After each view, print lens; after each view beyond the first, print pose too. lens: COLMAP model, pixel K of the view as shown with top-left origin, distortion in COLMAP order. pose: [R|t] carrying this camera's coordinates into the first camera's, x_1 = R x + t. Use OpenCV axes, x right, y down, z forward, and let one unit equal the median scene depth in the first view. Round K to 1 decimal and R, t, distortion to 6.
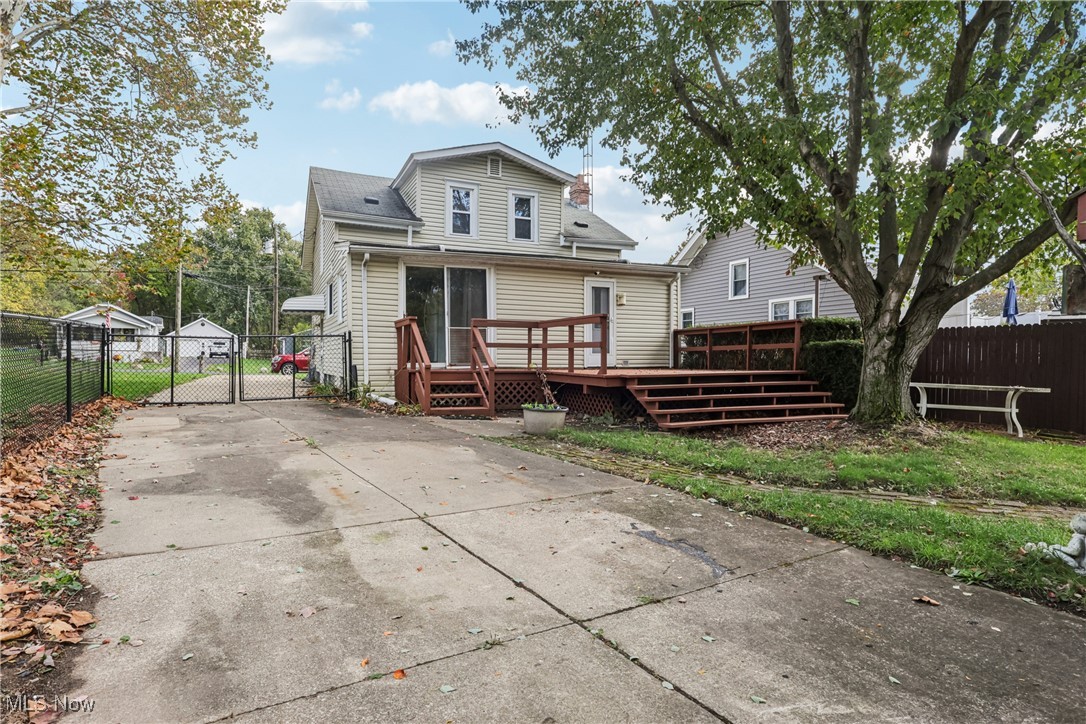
lens RADIAL K [[625.6, 0, 536.5], [0, 625.6, 363.0], [0, 0, 1]] dist [0.000197, -0.001548]
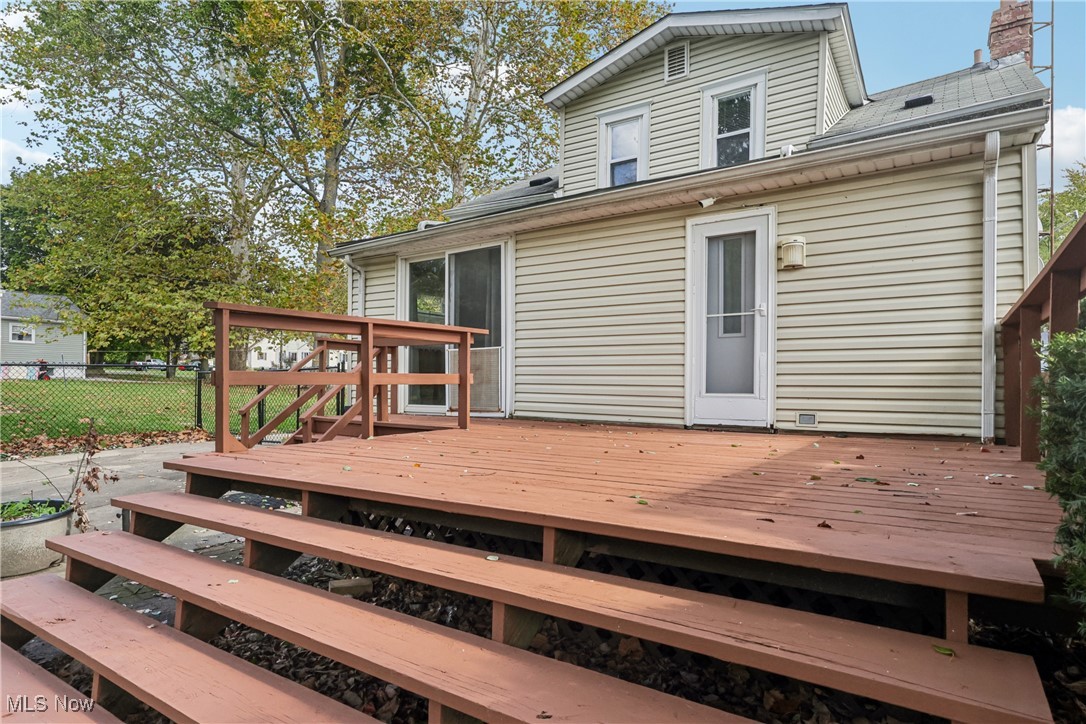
lens RADIAL K [[599.5, 0, 543.0], [0, 599.5, 362.0], [0, 0, 1]] dist [0.000290, -0.000364]
pose [[0.502128, -0.020396, -0.864553, 0.377698], [-0.002450, 0.999684, -0.025006, -0.025239], [0.864790, 0.014675, 0.501919, 0.680977]]
